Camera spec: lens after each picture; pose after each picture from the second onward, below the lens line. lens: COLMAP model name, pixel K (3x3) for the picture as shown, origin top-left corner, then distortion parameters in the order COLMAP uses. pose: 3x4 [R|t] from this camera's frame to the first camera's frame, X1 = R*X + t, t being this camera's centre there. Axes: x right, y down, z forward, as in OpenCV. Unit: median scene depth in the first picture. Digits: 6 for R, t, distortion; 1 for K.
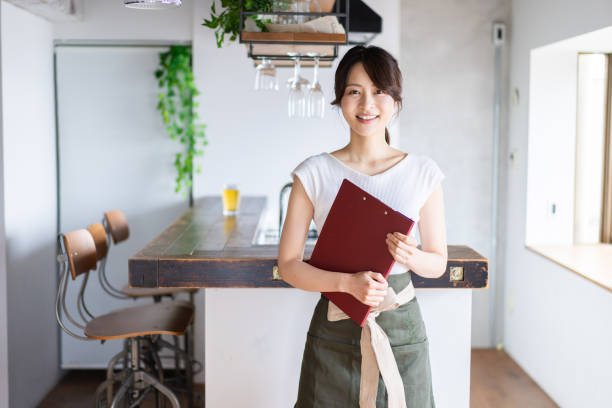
lens RADIAL K [[987.6, 0, 306.0], [0, 987.6, 204.0], [0, 0, 1]] dist [0.011442, -0.122782]
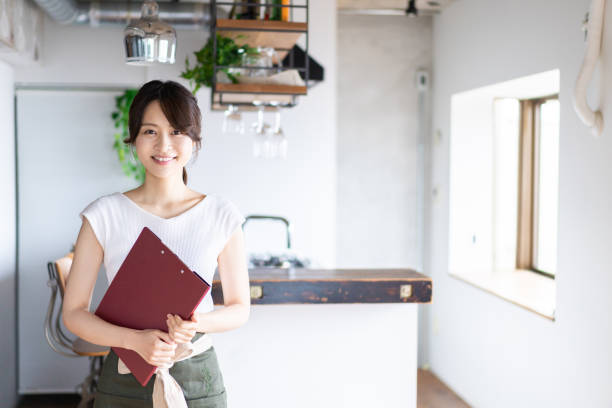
lens RADIAL K [[1000.7, 0, 306.0], [0, 1000.7, 204.0], [0, 0, 1]] dist [-0.004347, 0.021266]
pose [[0.995466, -0.001885, 0.095098, -0.066393], [0.005340, 0.999334, -0.036093, 0.007580], [-0.094967, 0.036437, 0.994813, -0.149604]]
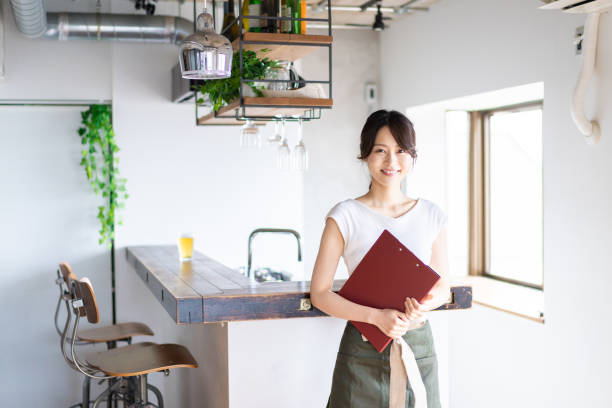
lens RADIAL K [[1000.7, 0, 306.0], [0, 1000.7, 204.0], [0, 0, 1]] dist [-0.004347, 0.021266]
pose [[0.969842, -0.023532, 0.242594, -0.258936], [0.036158, 0.998206, -0.047725, 0.006706], [-0.241036, 0.055057, 0.968953, -0.123071]]
